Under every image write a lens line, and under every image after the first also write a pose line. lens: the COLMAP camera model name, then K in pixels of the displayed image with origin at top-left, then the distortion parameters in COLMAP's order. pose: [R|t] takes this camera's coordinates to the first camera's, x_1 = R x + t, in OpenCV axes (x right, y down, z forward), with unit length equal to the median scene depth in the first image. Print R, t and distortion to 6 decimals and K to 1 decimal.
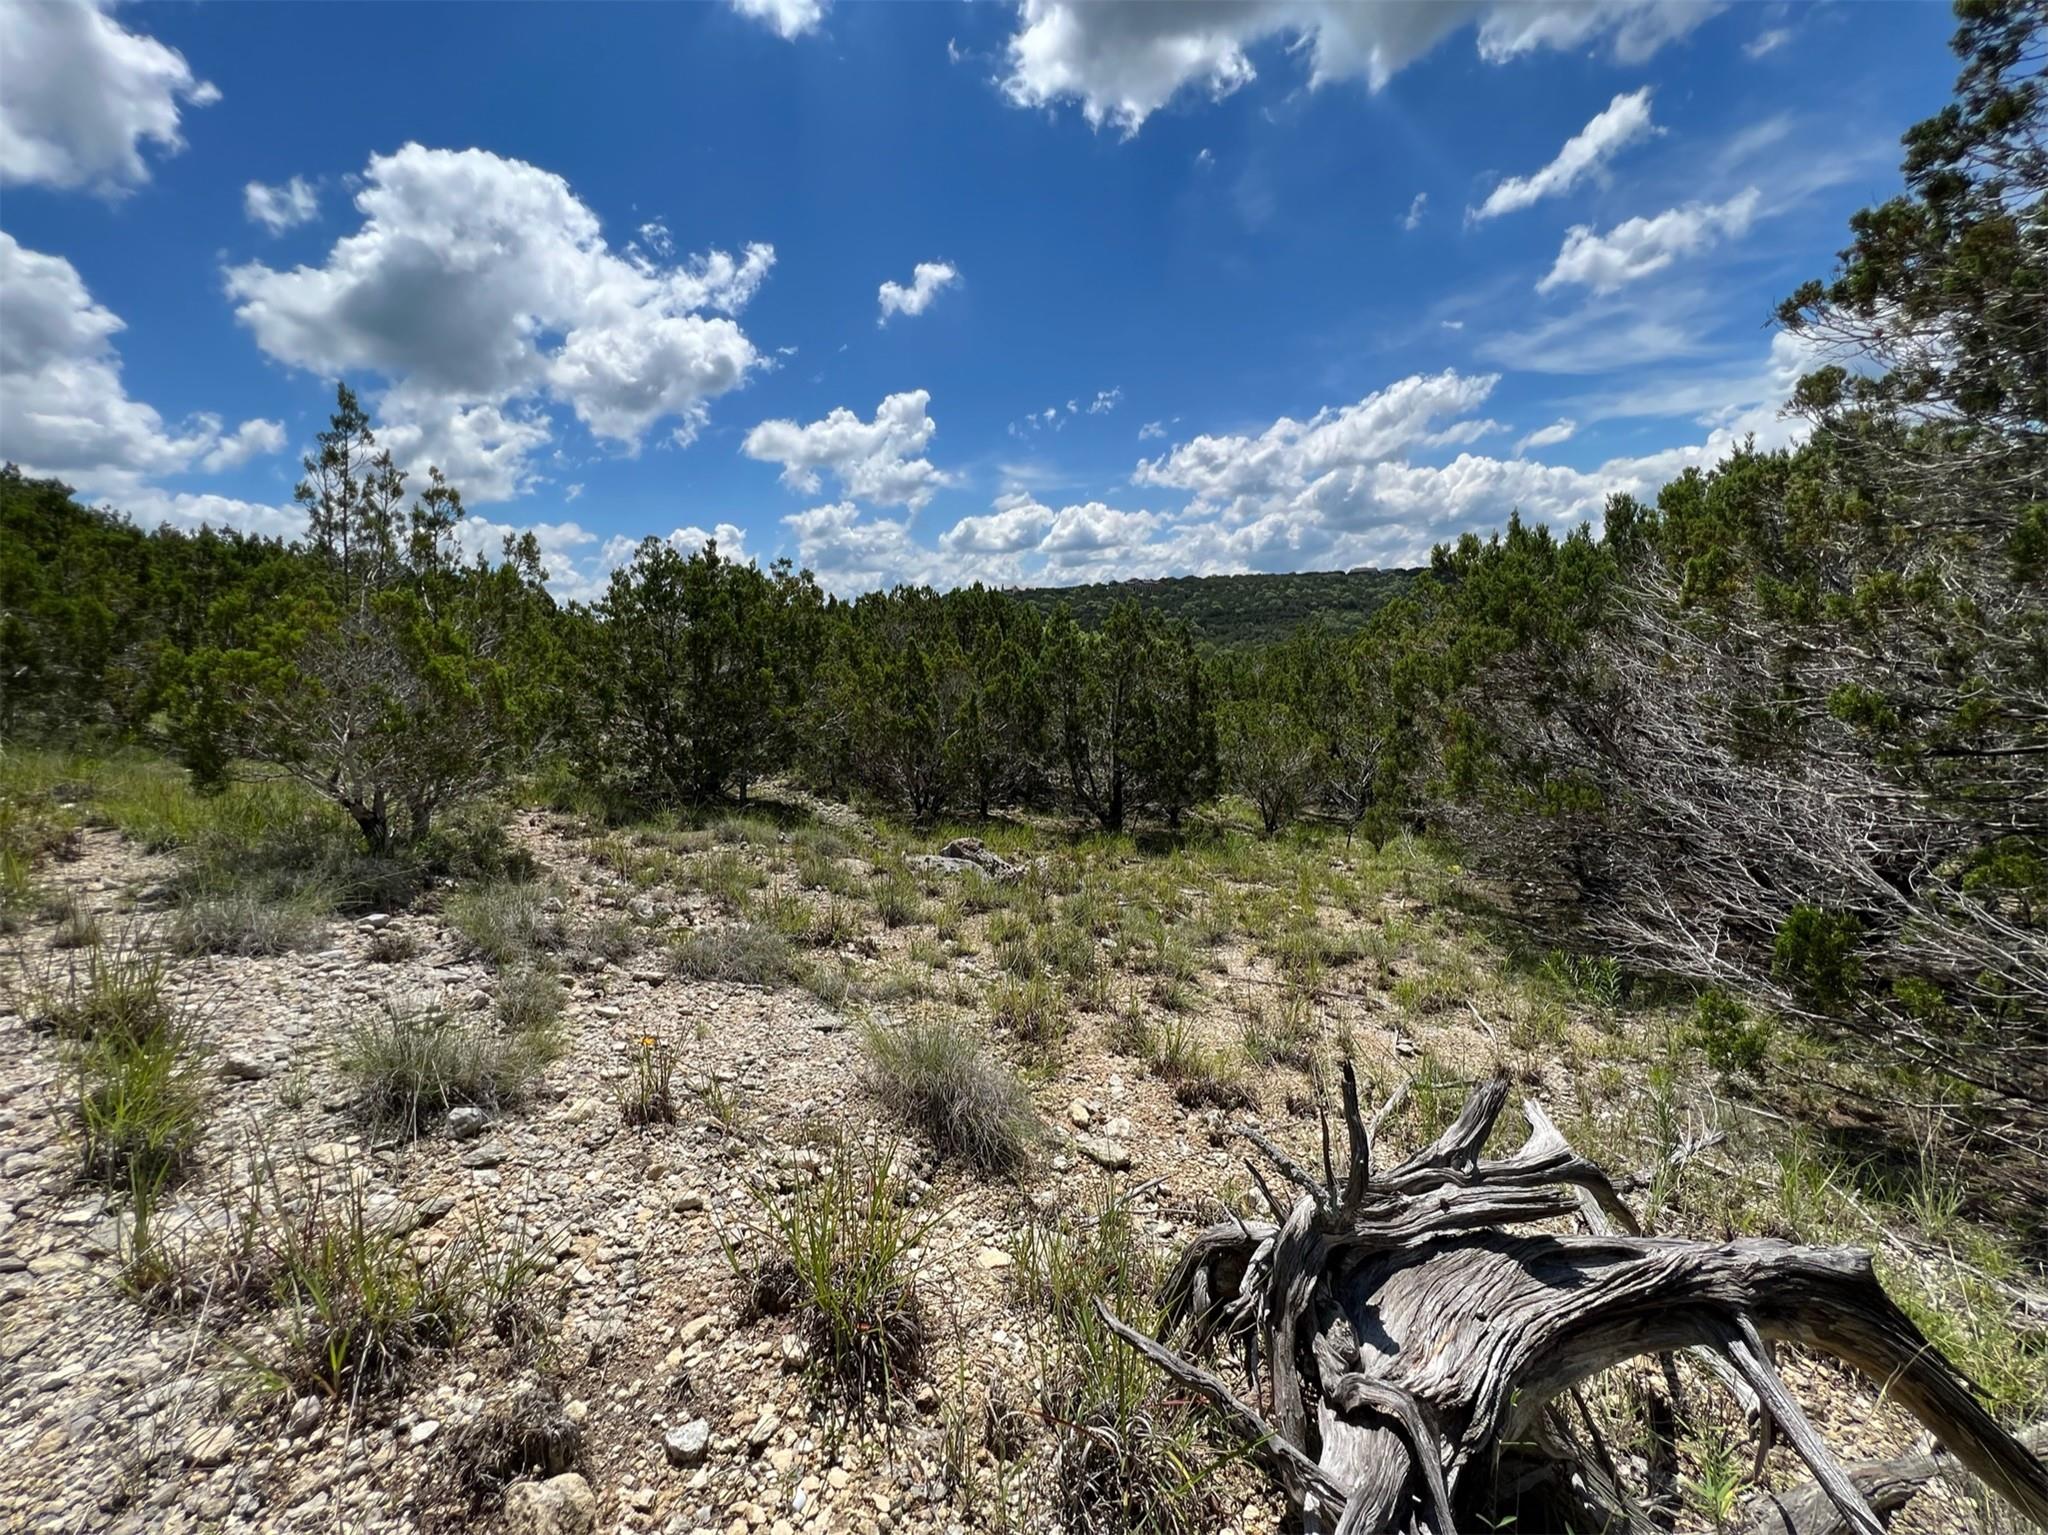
lens RADIAL K [[818.9, 0, 1013.8], [0, 818.9, 764.0], [0, 0, 1]] dist [-0.000667, 0.002799]
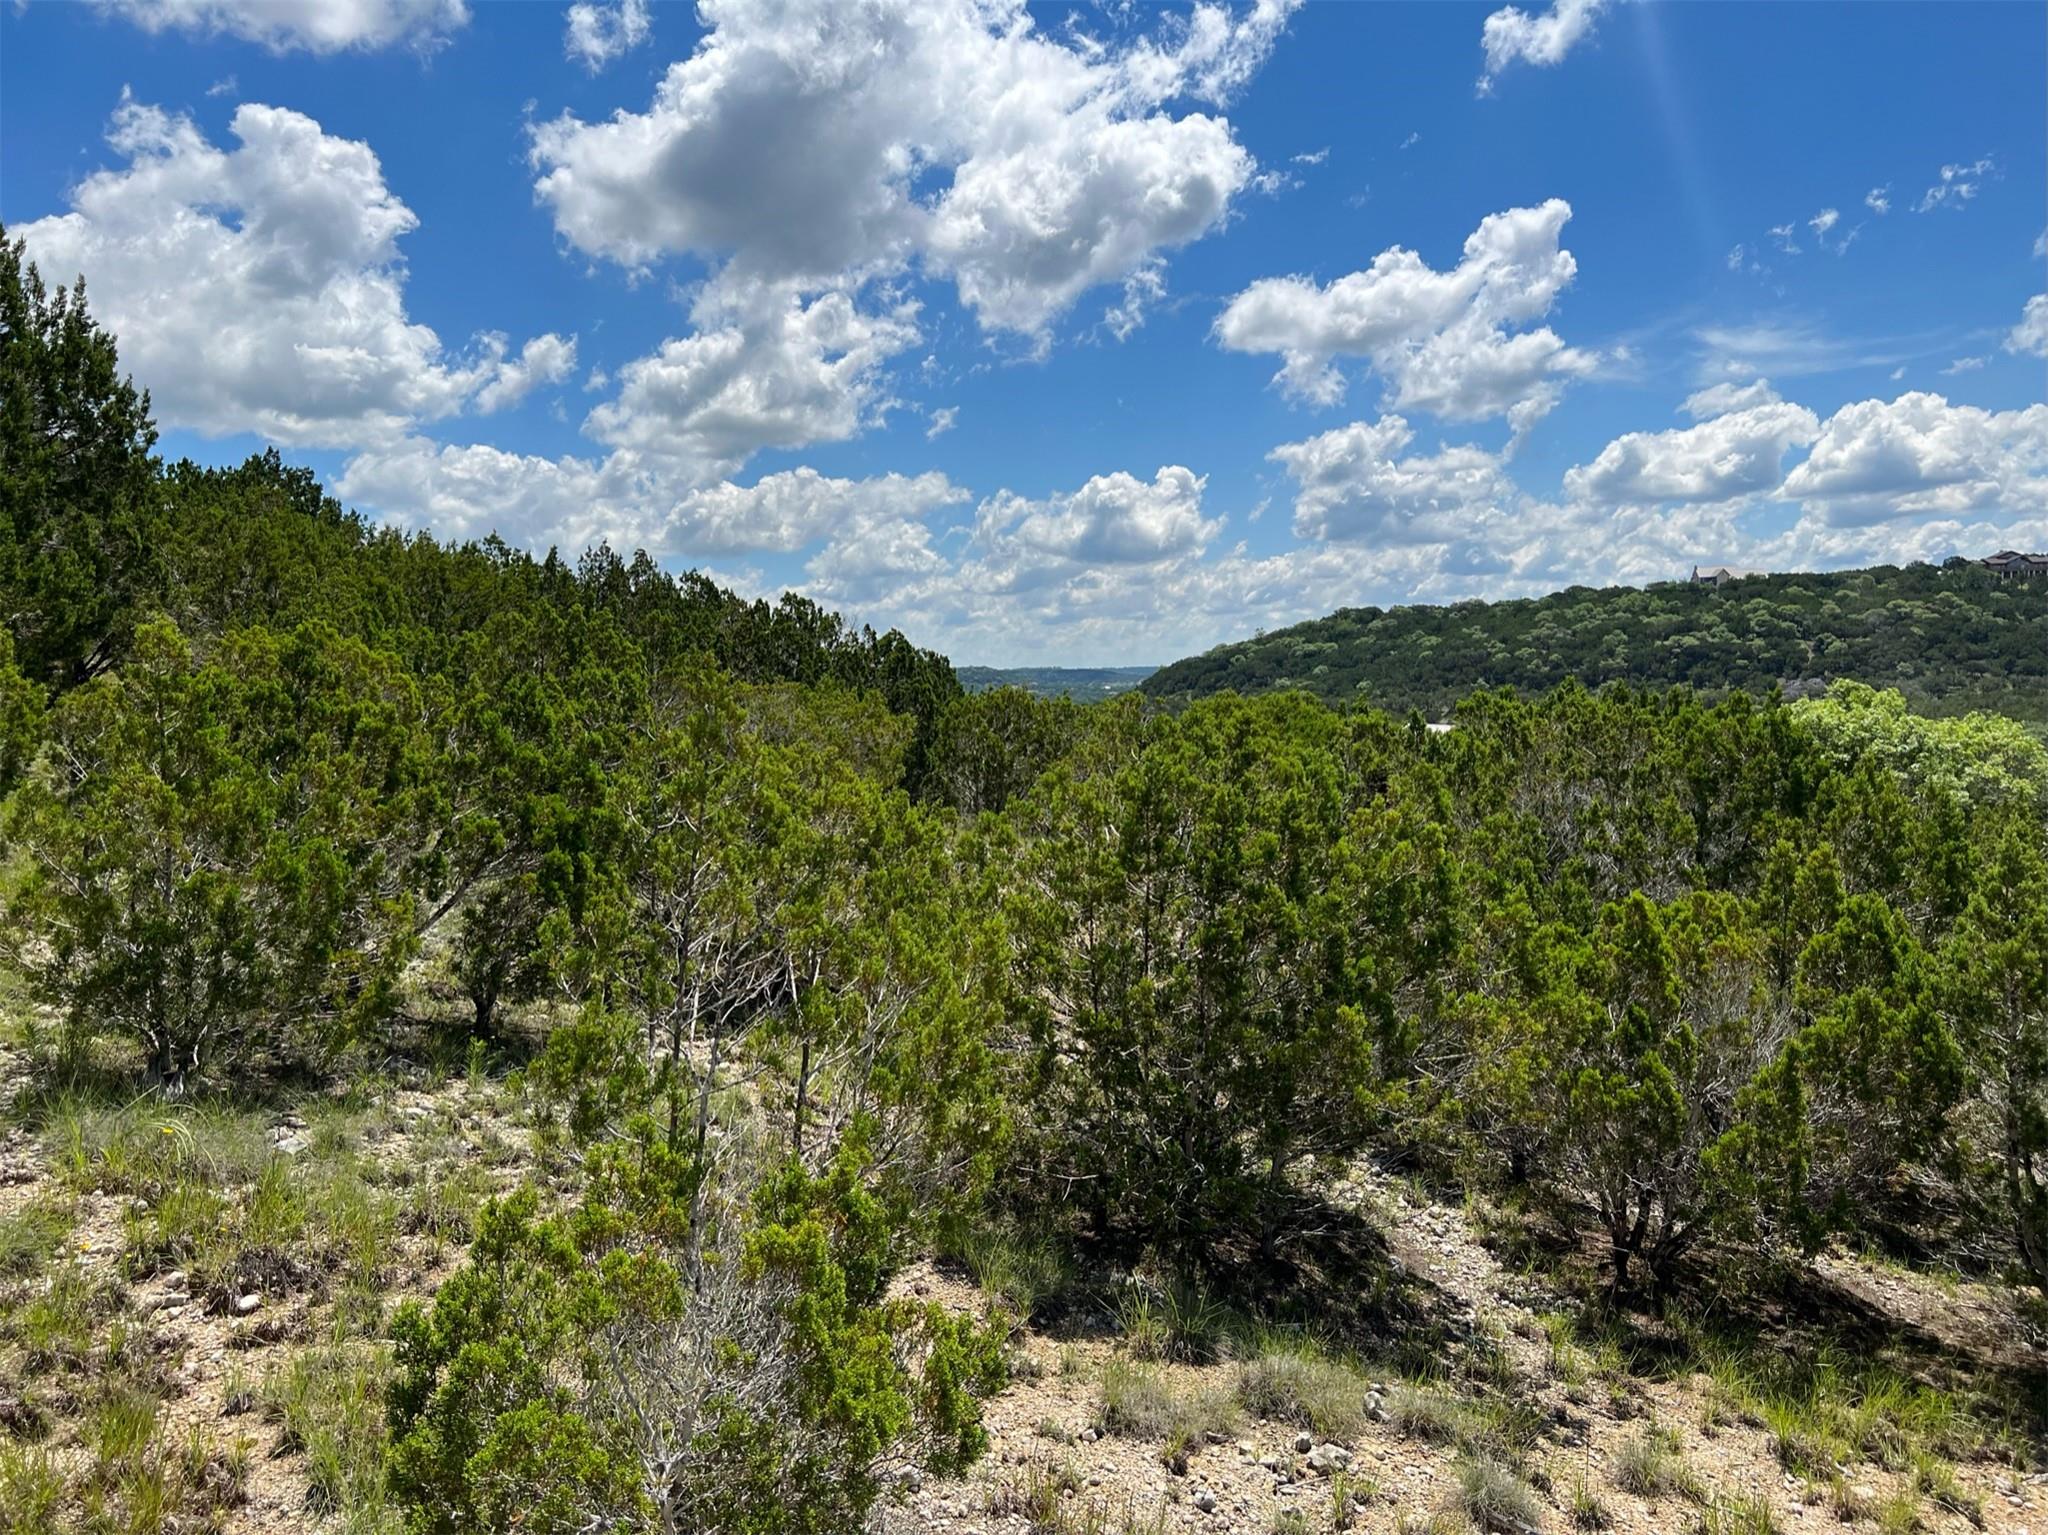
lens RADIAL K [[1517.3, 0, 1034.3], [0, 1517.3, 788.0], [0, 0, 1]] dist [0.078048, -0.100886]
pose [[0.916133, 0.064744, -0.395612, -0.155560], [-0.090958, 0.994705, -0.047846, -0.214611], [0.390420, 0.079818, 0.917171, 0.125616]]
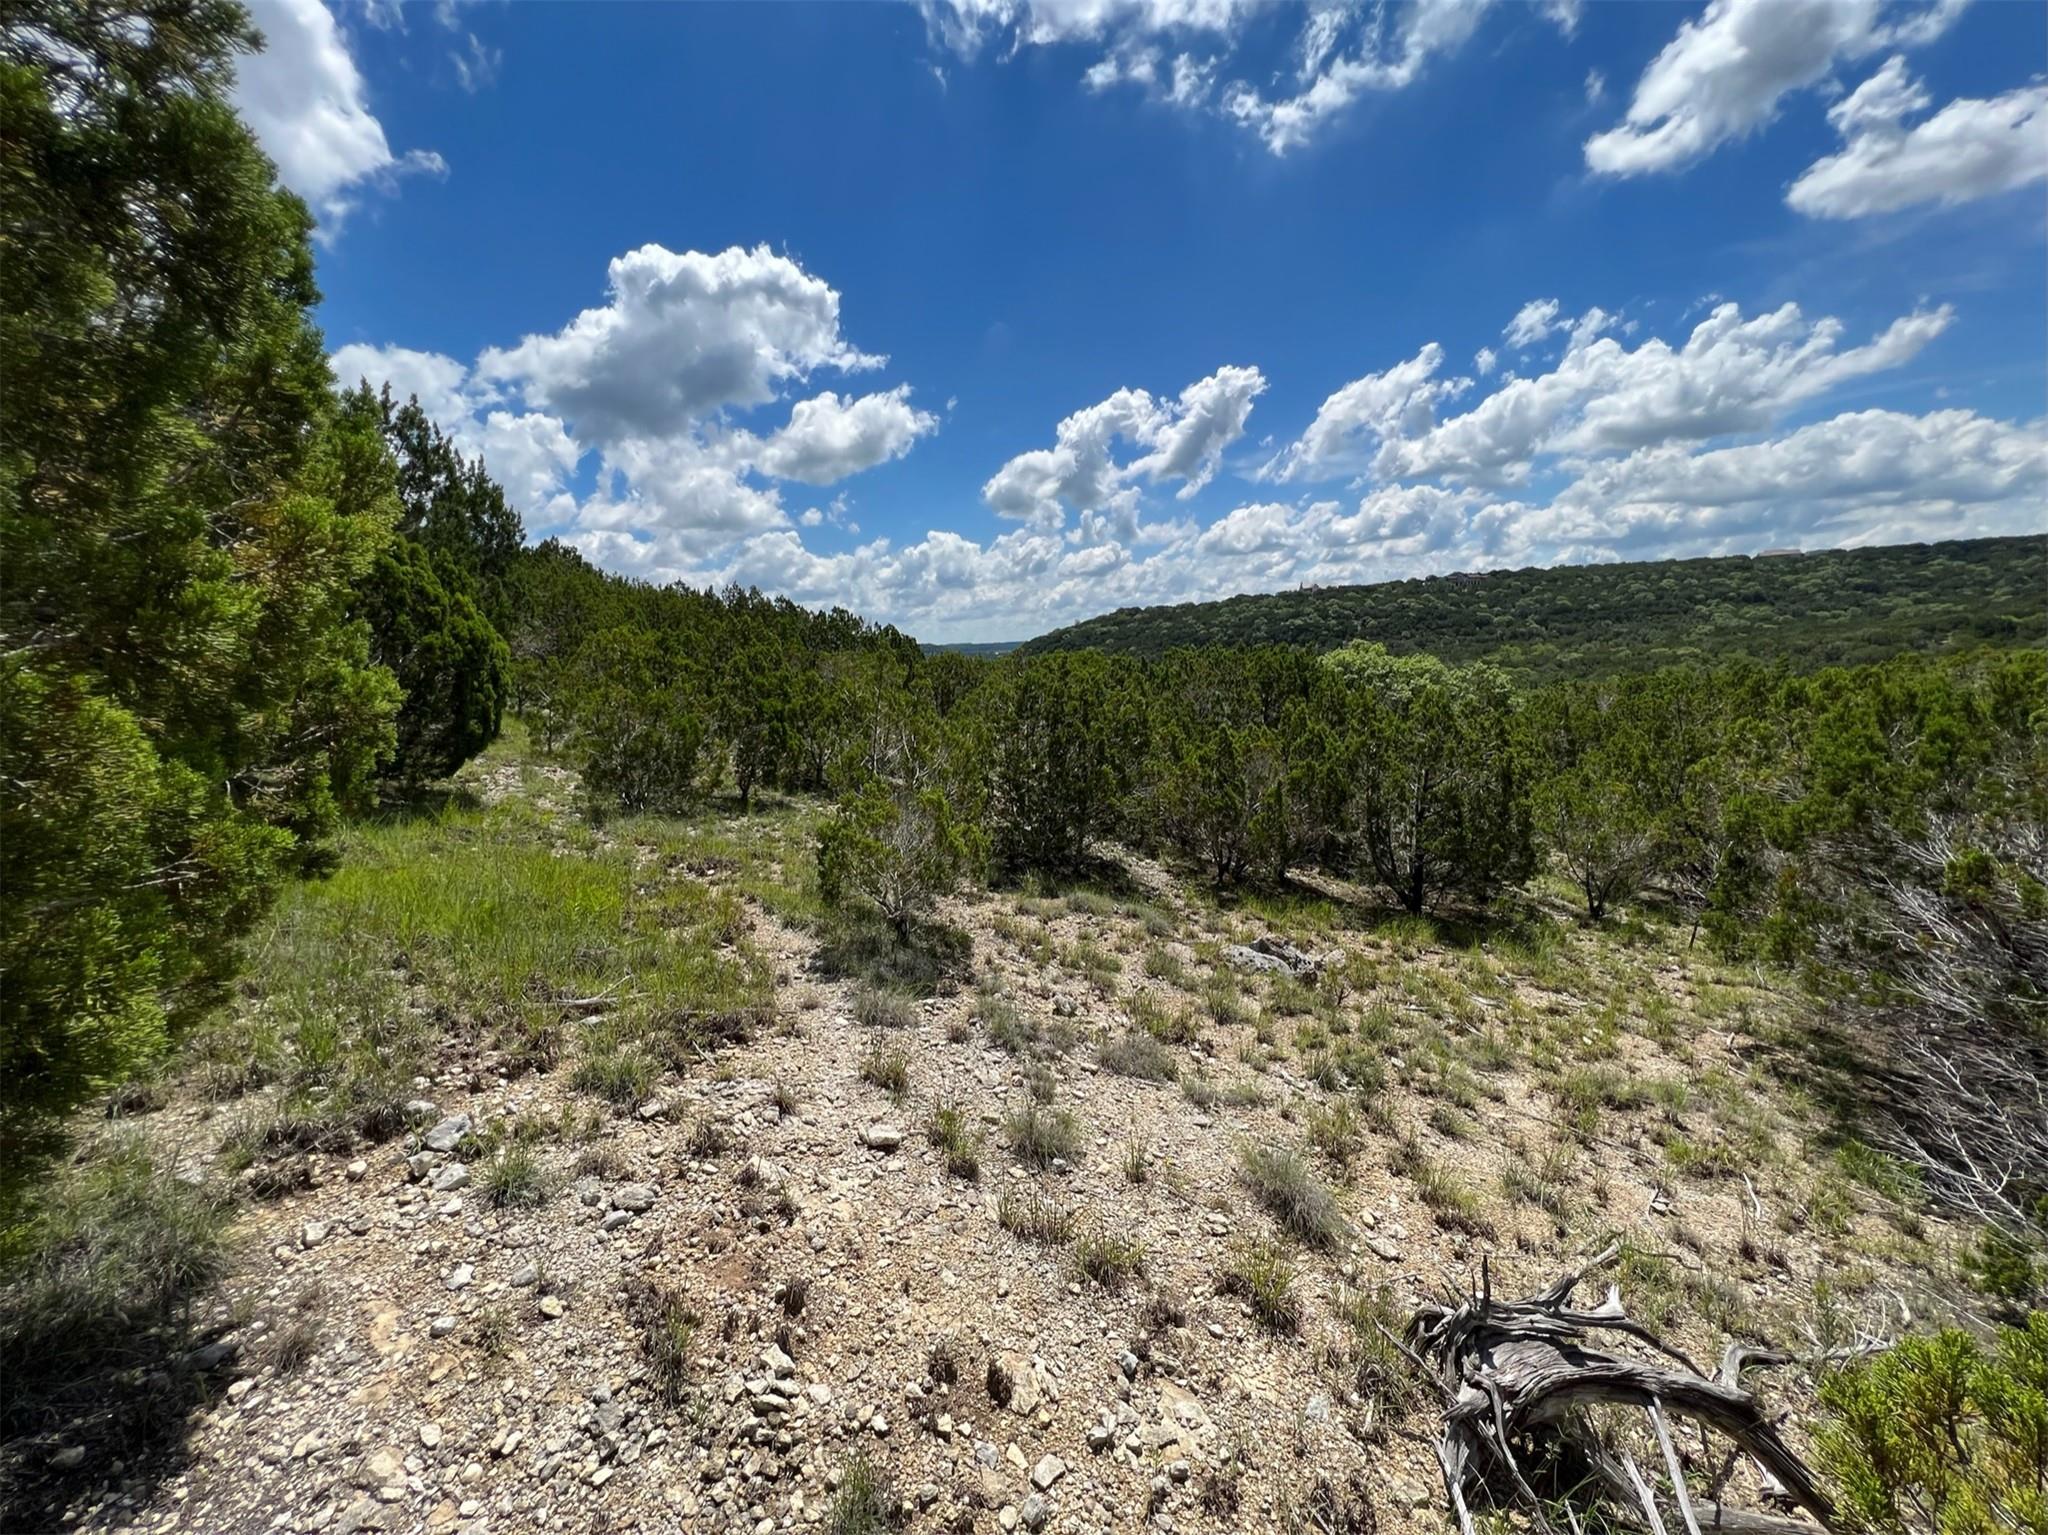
lens RADIAL K [[829.9, 0, 1023.8], [0, 829.9, 770.7], [0, 0, 1]] dist [-0.000762, 0.000114]
pose [[0.945399, 0.059870, -0.320371, -0.029587], [-0.056622, 0.998206, 0.019453, -0.148722], [0.320960, -0.000251, 0.947093, -0.255470]]
